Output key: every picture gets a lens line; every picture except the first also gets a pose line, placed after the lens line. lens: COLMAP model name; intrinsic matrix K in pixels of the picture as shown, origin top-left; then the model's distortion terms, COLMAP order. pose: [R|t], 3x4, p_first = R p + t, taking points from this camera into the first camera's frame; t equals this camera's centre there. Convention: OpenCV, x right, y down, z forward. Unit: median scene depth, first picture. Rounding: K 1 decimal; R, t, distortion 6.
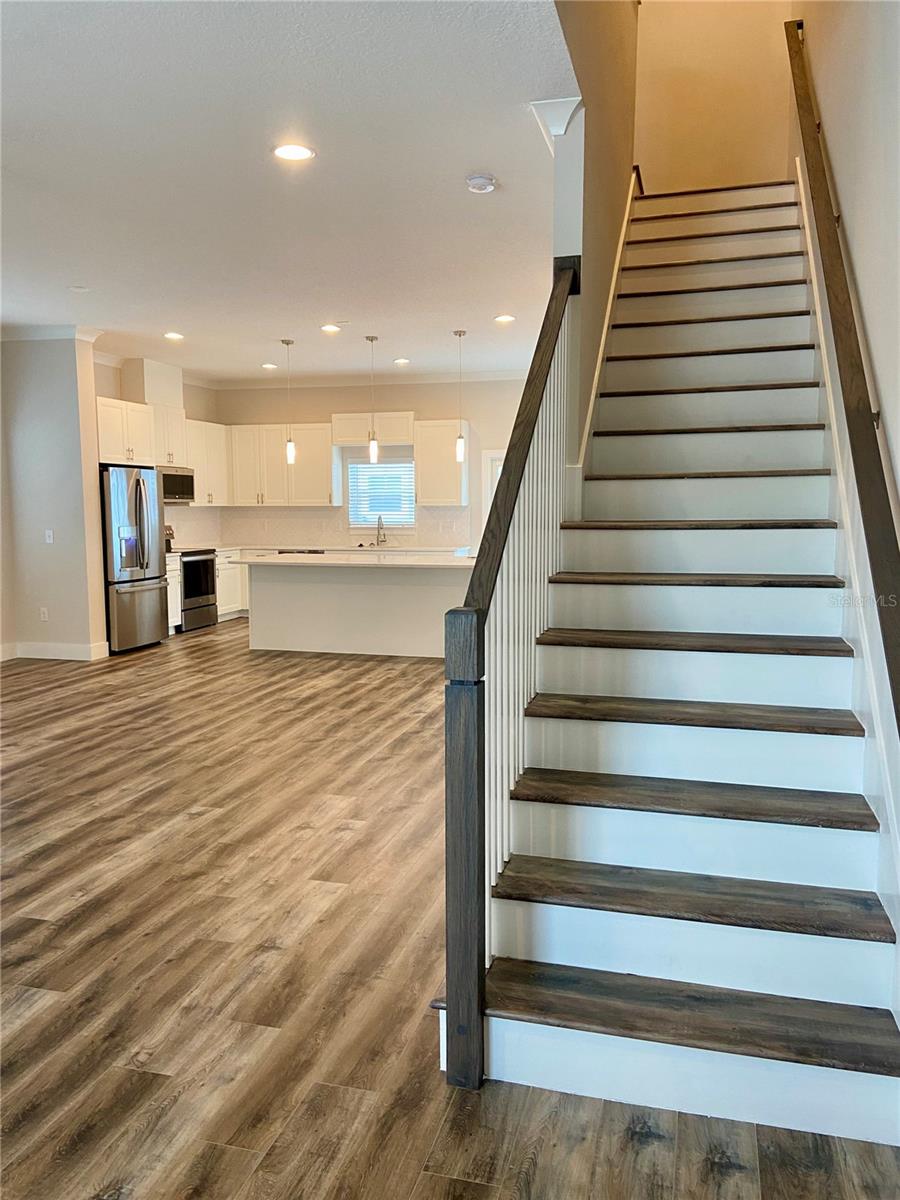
lens RADIAL K [[896.7, 0, 452.8], [0, 896.7, 585.1], [0, 0, 1]] dist [0.085506, -0.000513]
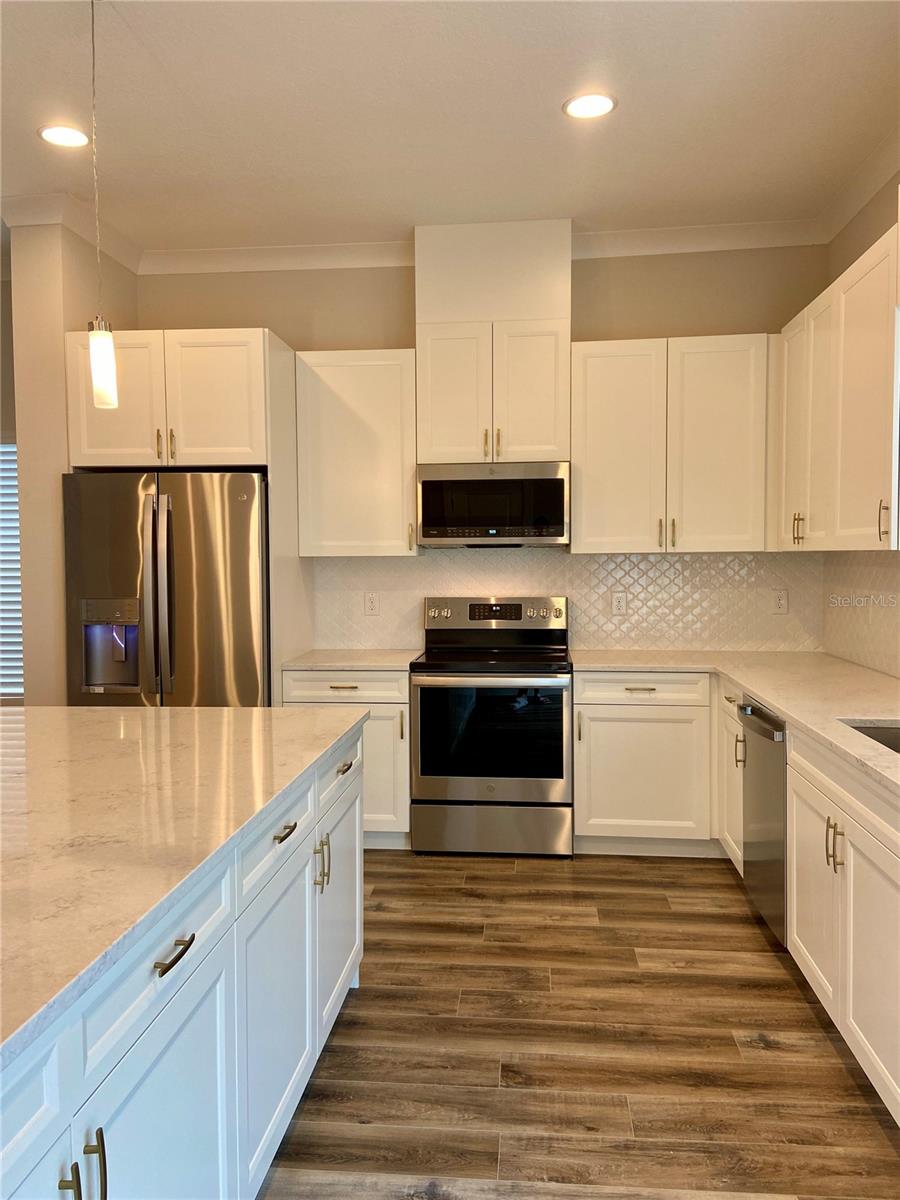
lens RADIAL K [[896.7, 0, 452.8], [0, 896.7, 585.1], [0, 0, 1]] dist [0.085506, -0.000513]
pose [[0.174665, 0.034903, -0.984009, 0.108775], [-0.082590, 0.996369, 0.020681, -0.079872], [0.981158, 0.077657, 0.176914, 0.912314]]
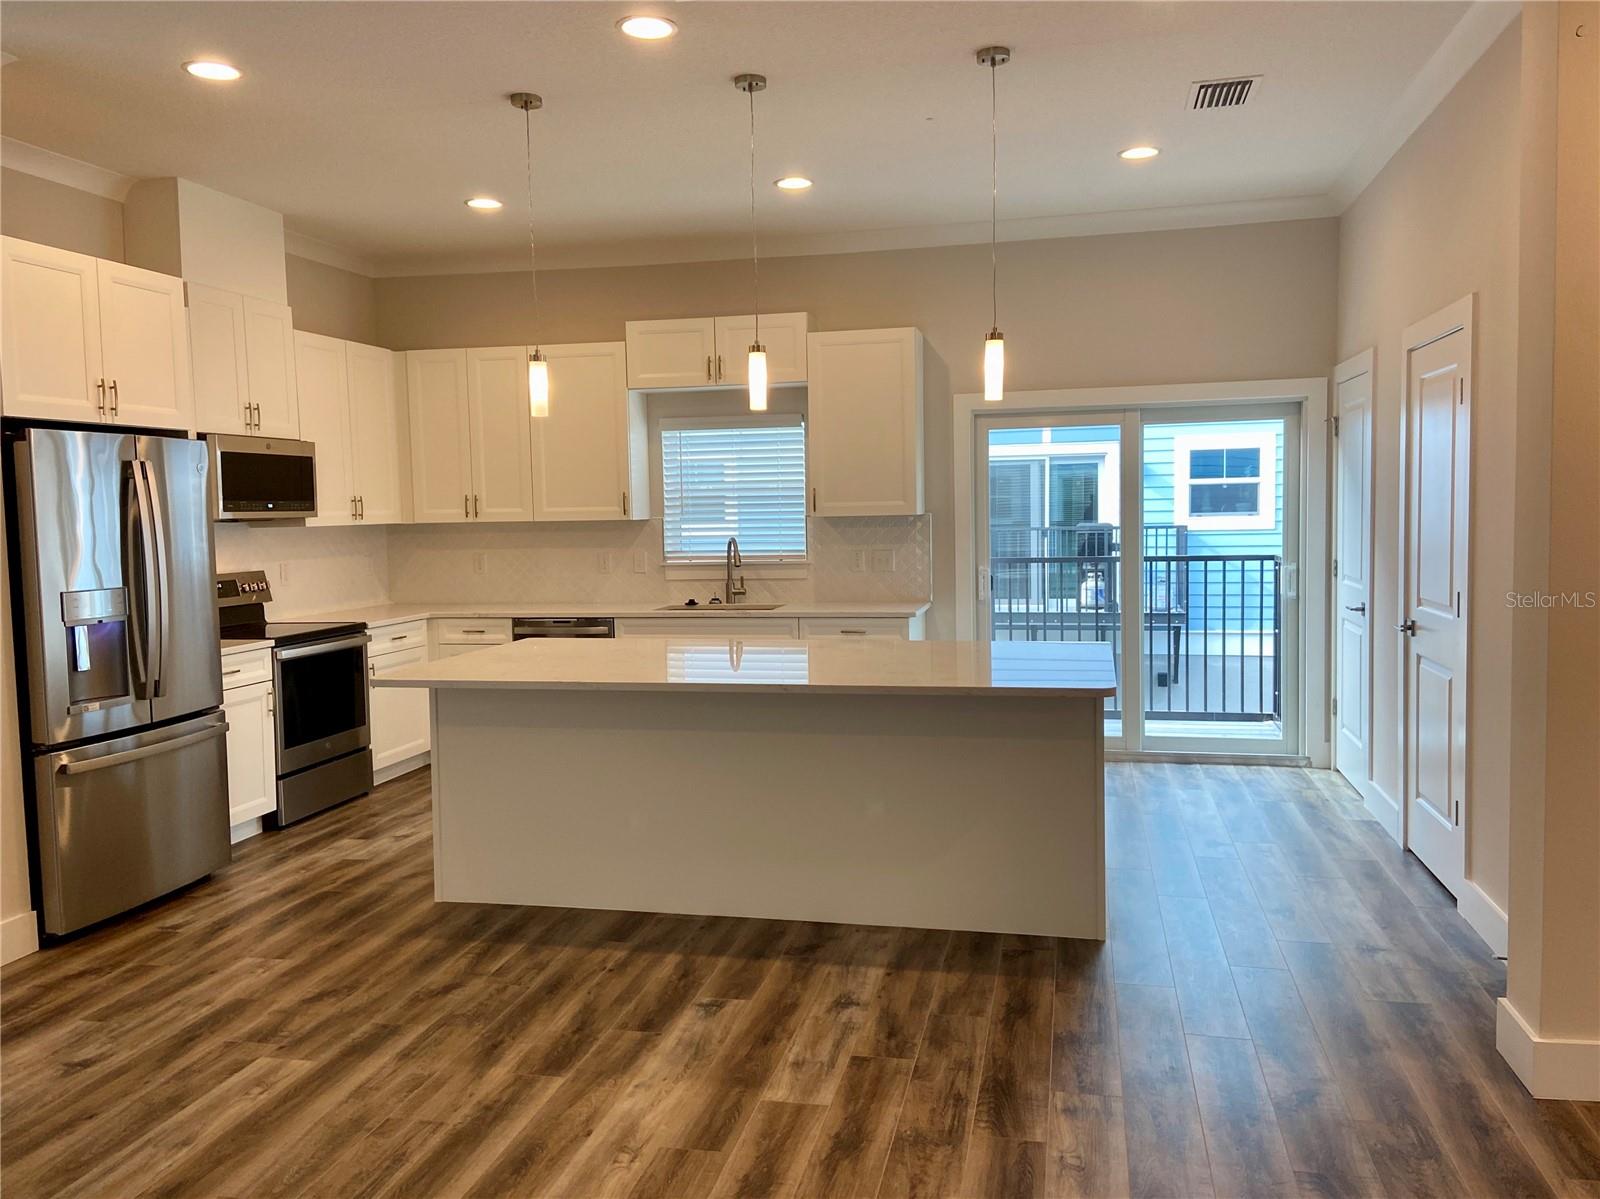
lens RADIAL K [[1208.4, 0, 859.1], [0, 1208.4, 597.4], [0, 0, 1]] dist [0.003315, -0.003578]
pose [[0.996500, -0.019205, 0.081352, -0.073895], [0.020430, 0.999690, -0.014253, -0.040336], [-0.081053, 0.015865, 0.996584, 0.406938]]
